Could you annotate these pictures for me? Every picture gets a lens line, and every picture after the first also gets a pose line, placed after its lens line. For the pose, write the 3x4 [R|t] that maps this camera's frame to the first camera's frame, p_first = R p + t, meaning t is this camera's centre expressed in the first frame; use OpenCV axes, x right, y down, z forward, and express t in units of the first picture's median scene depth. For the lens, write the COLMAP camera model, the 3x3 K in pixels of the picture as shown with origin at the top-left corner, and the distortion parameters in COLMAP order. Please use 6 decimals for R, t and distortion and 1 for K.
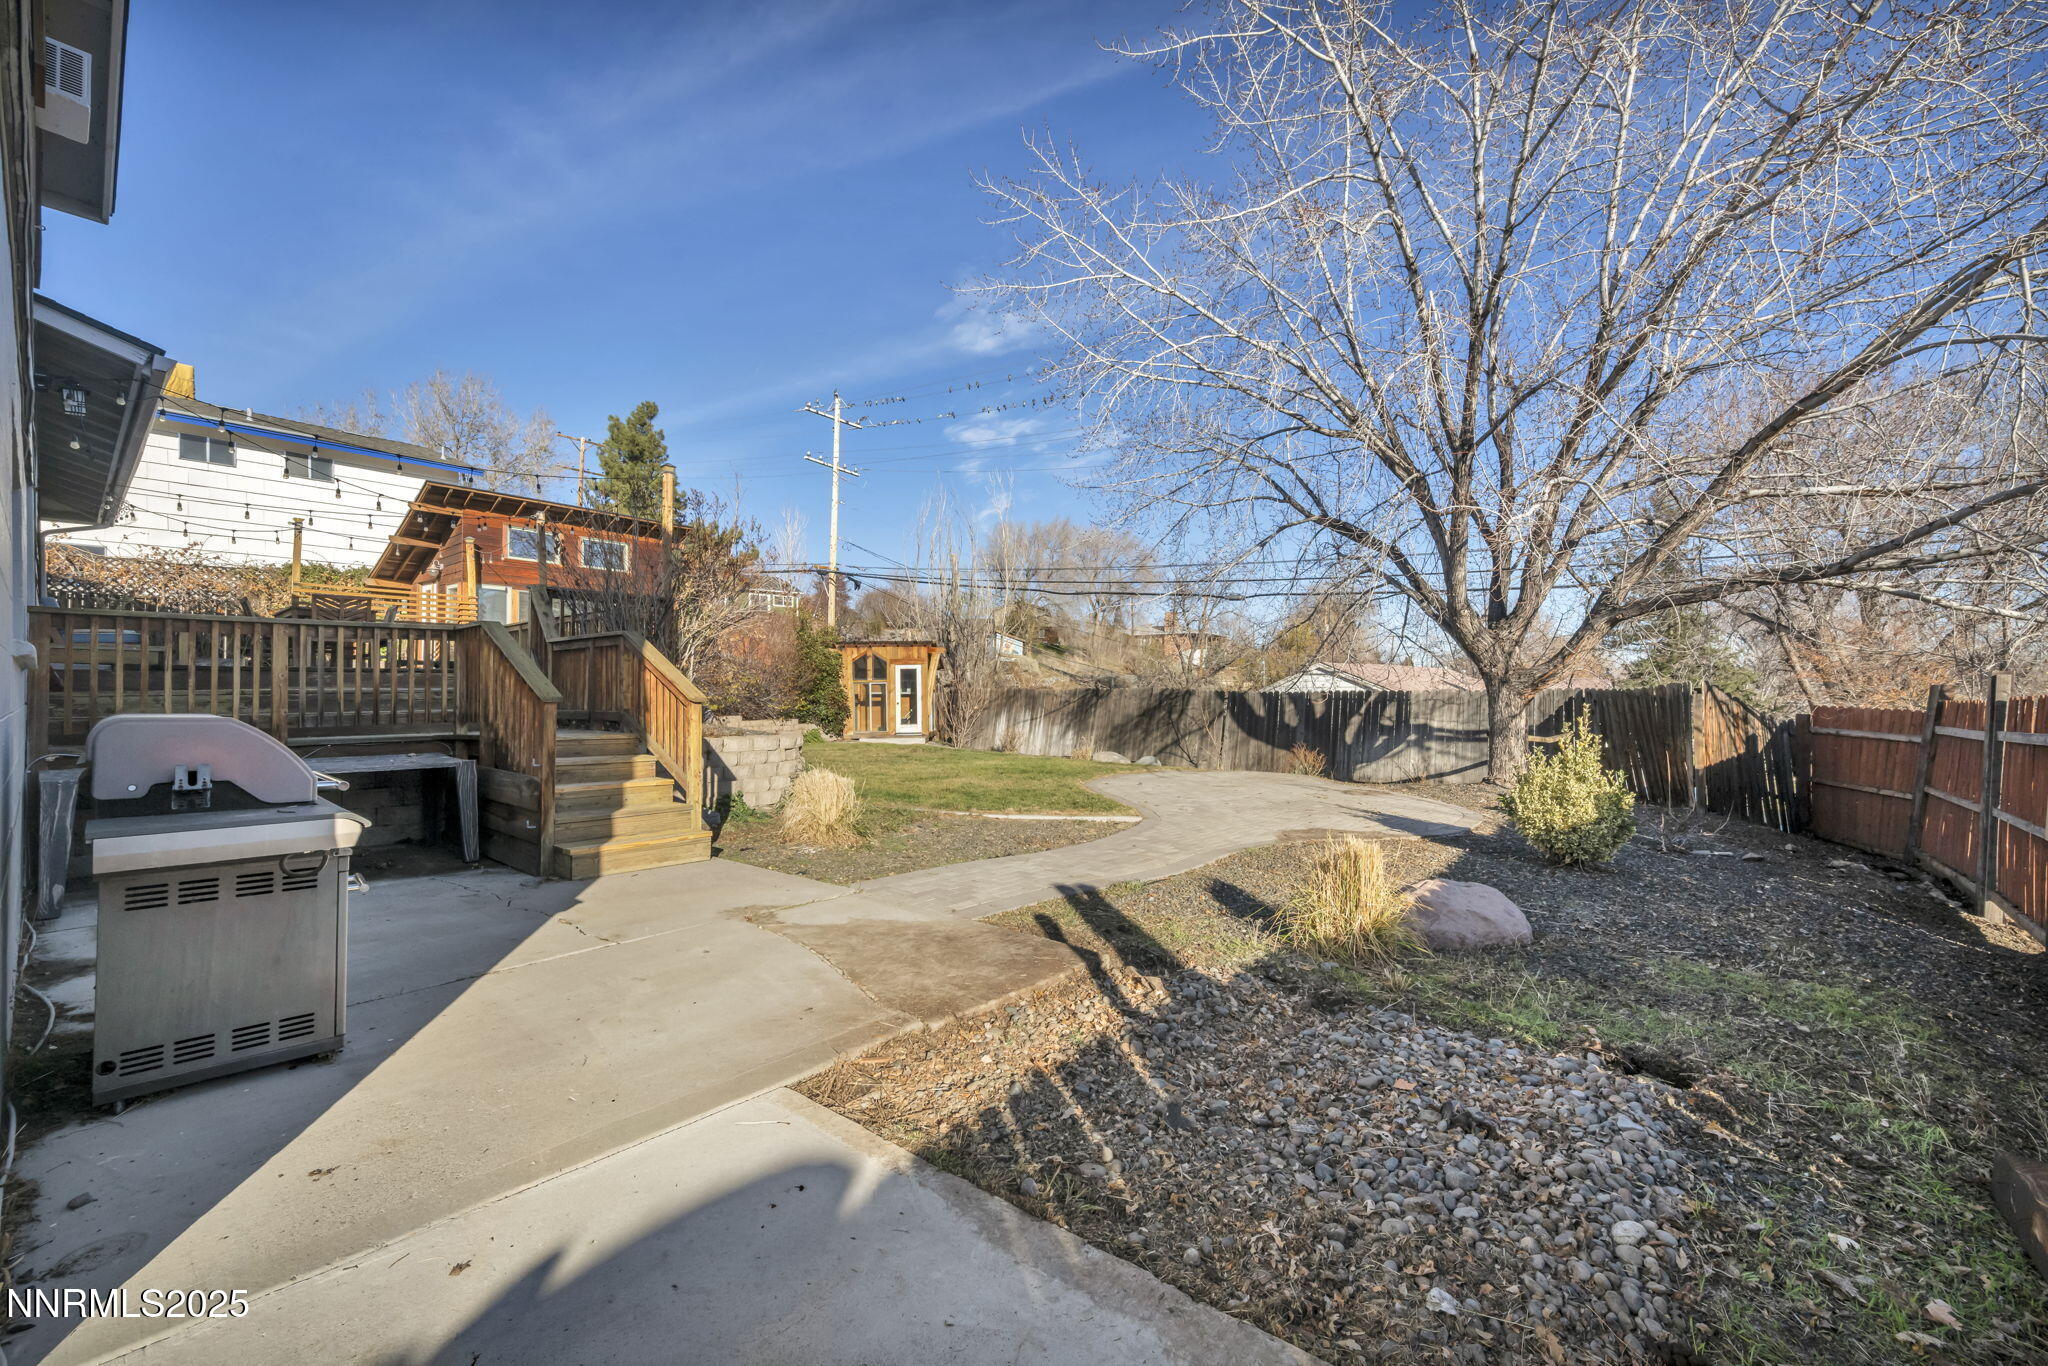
lens RADIAL K [[819.3, 0, 1037.5], [0, 819.3, 684.4], [0, 0, 1]] dist [0.000188, -0.001119]
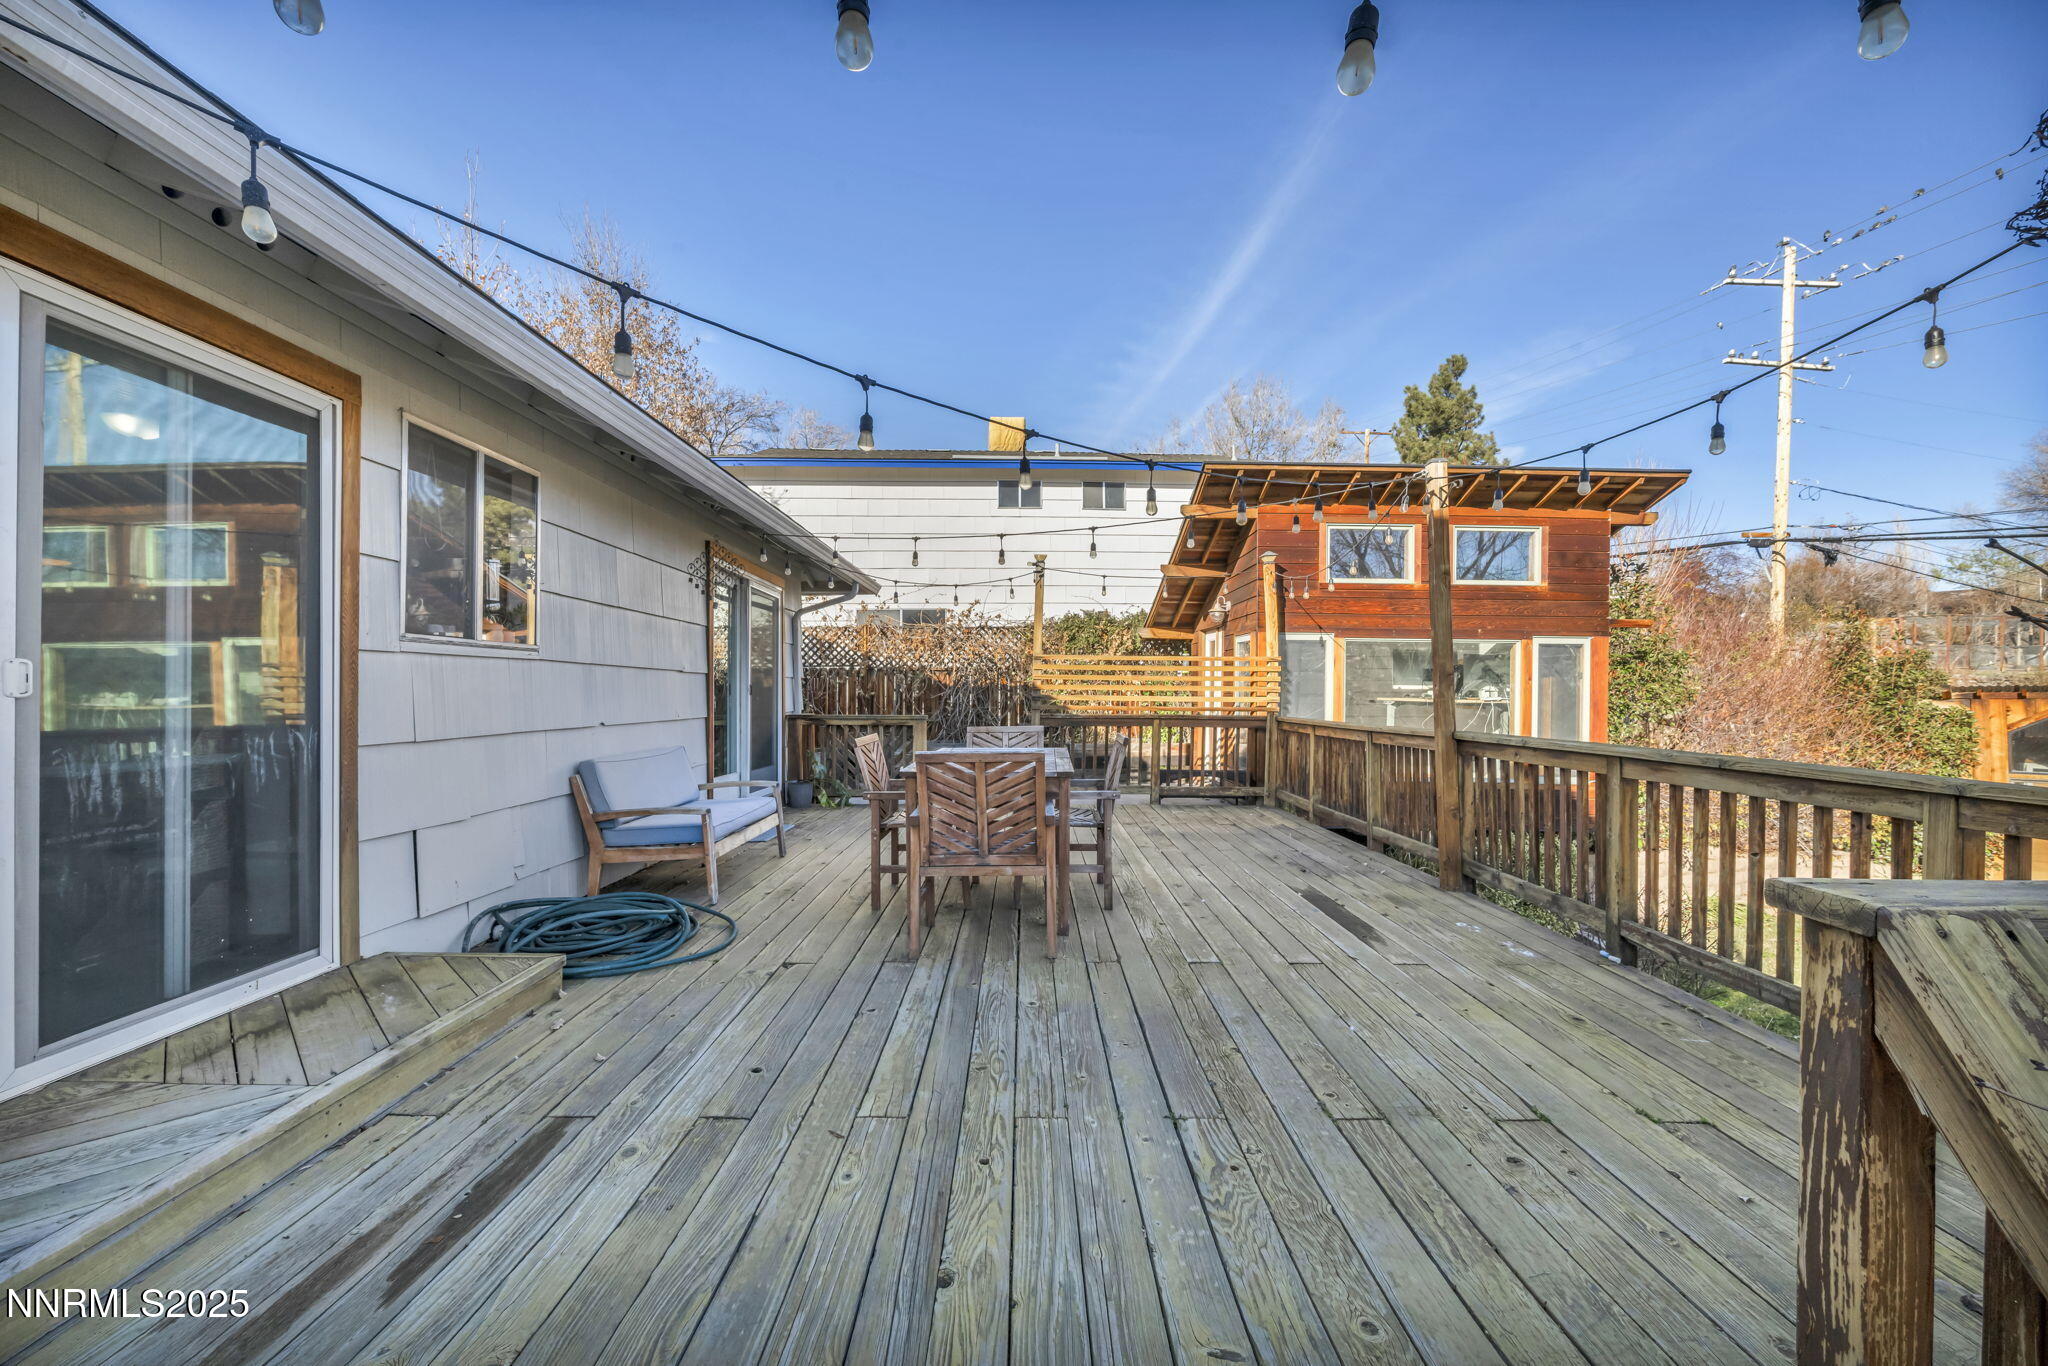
lens RADIAL K [[819.3, 0, 1038.9], [0, 819.3, 683.7], [0, 0, 1]] dist [0.000188, -0.001119]
pose [[0.645319, -0.000379, -0.763914, -0.285566], [0.003051, 0.999993, 0.002081, -0.071315], [0.763908, -0.003673, 0.645315, 0.403683]]
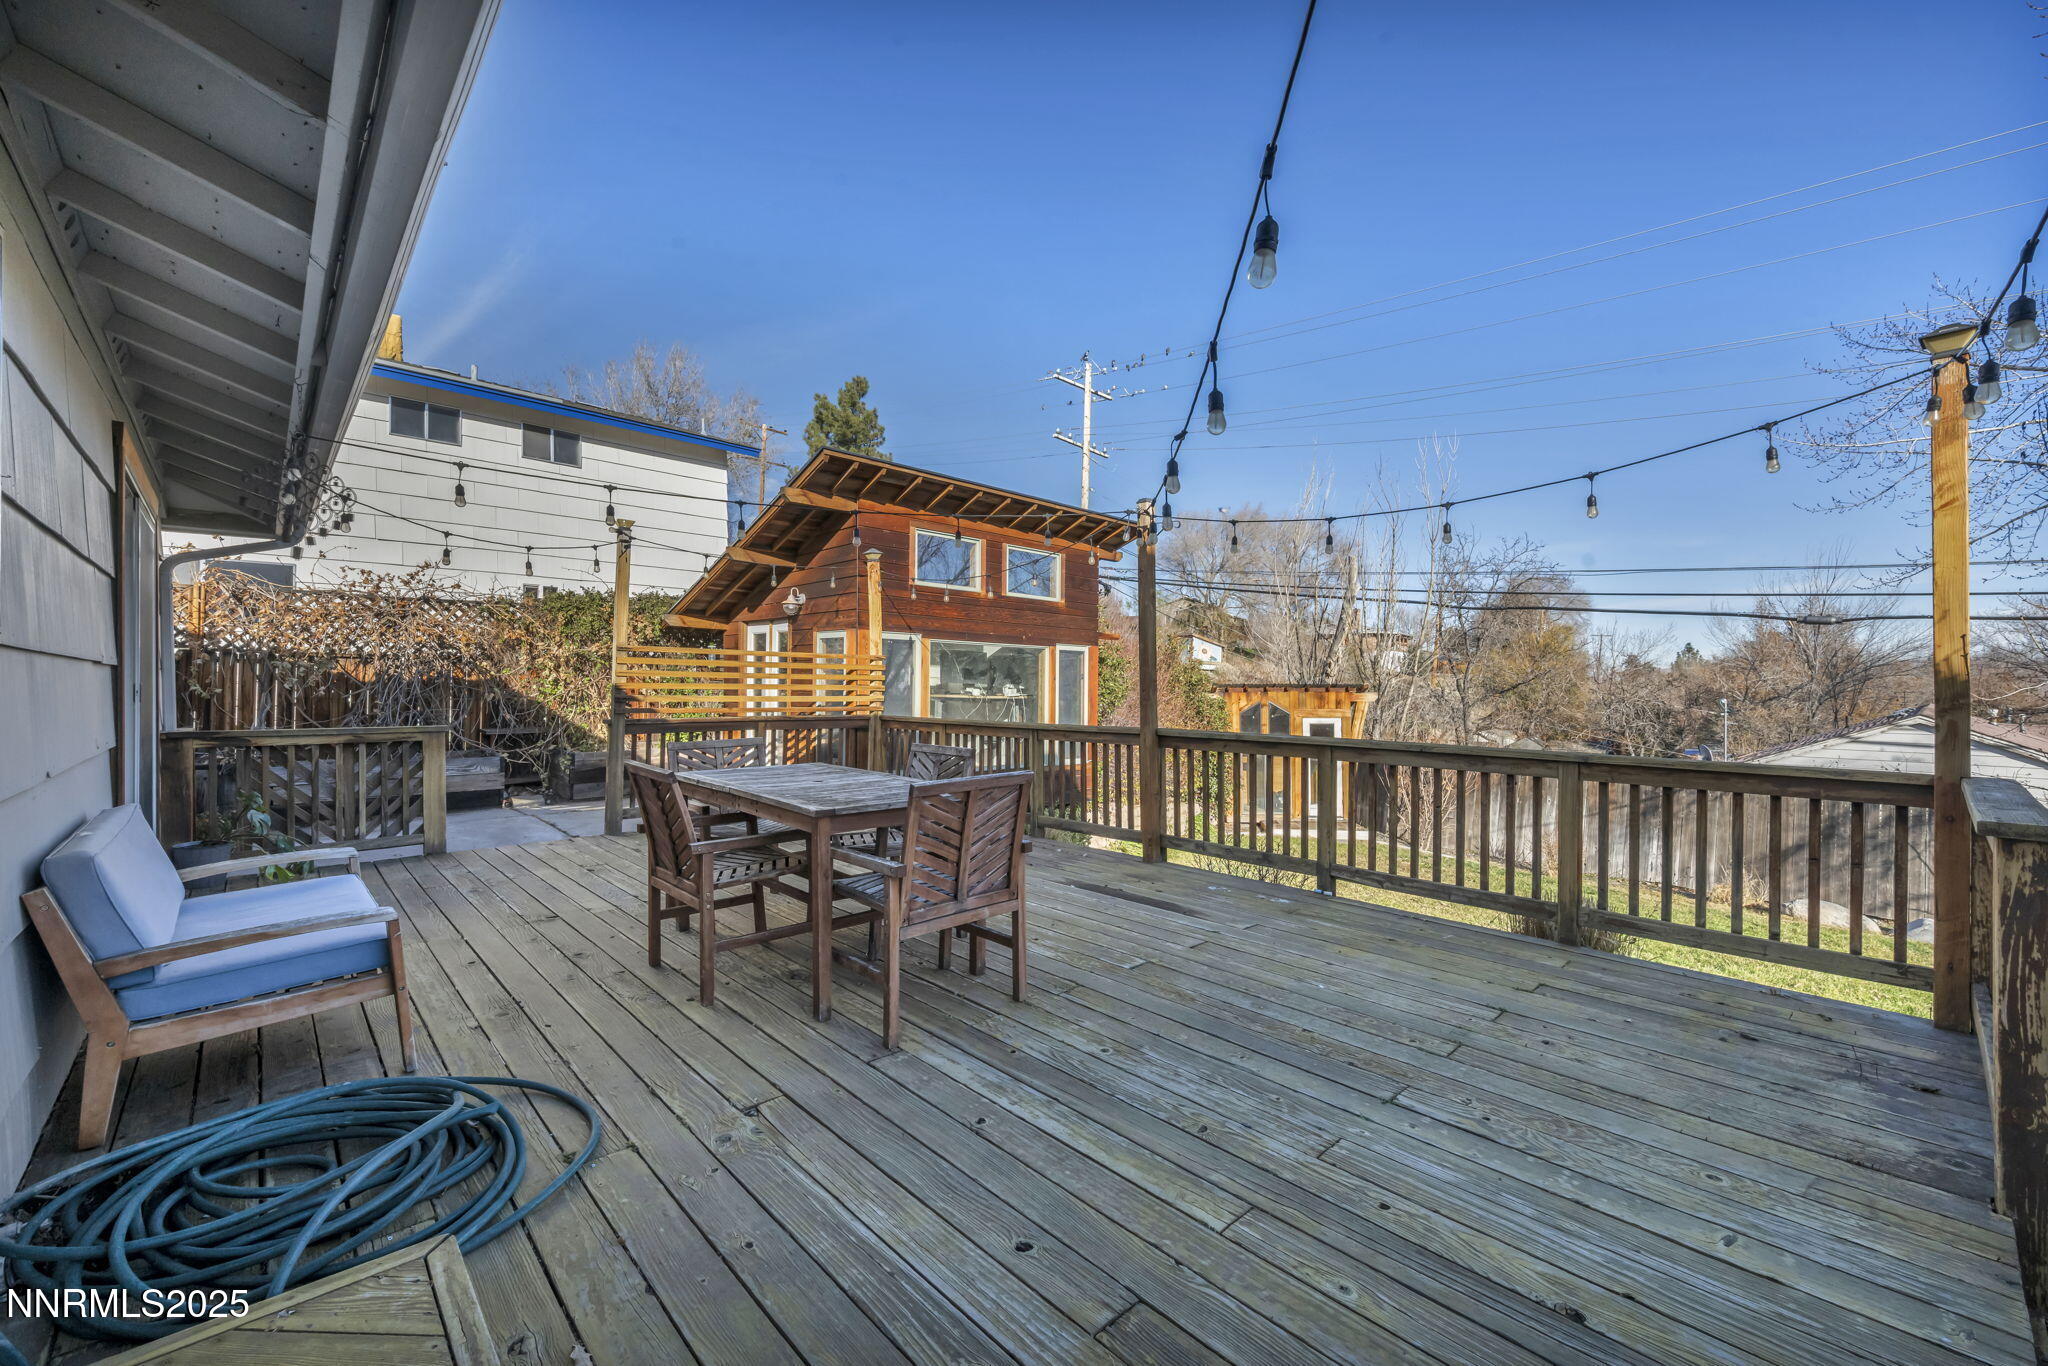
lens RADIAL K [[819.3, 0, 1037.1], [0, 819.3, 673.5], [0, 0, 1]] dist [0.000188, -0.001119]
pose [[0.993356, 0.009697, -0.114670, -0.405363], [-0.009756, 0.999952, 0.000049, -0.075652], [0.114665, 0.001070, 0.993404, 0.358825]]
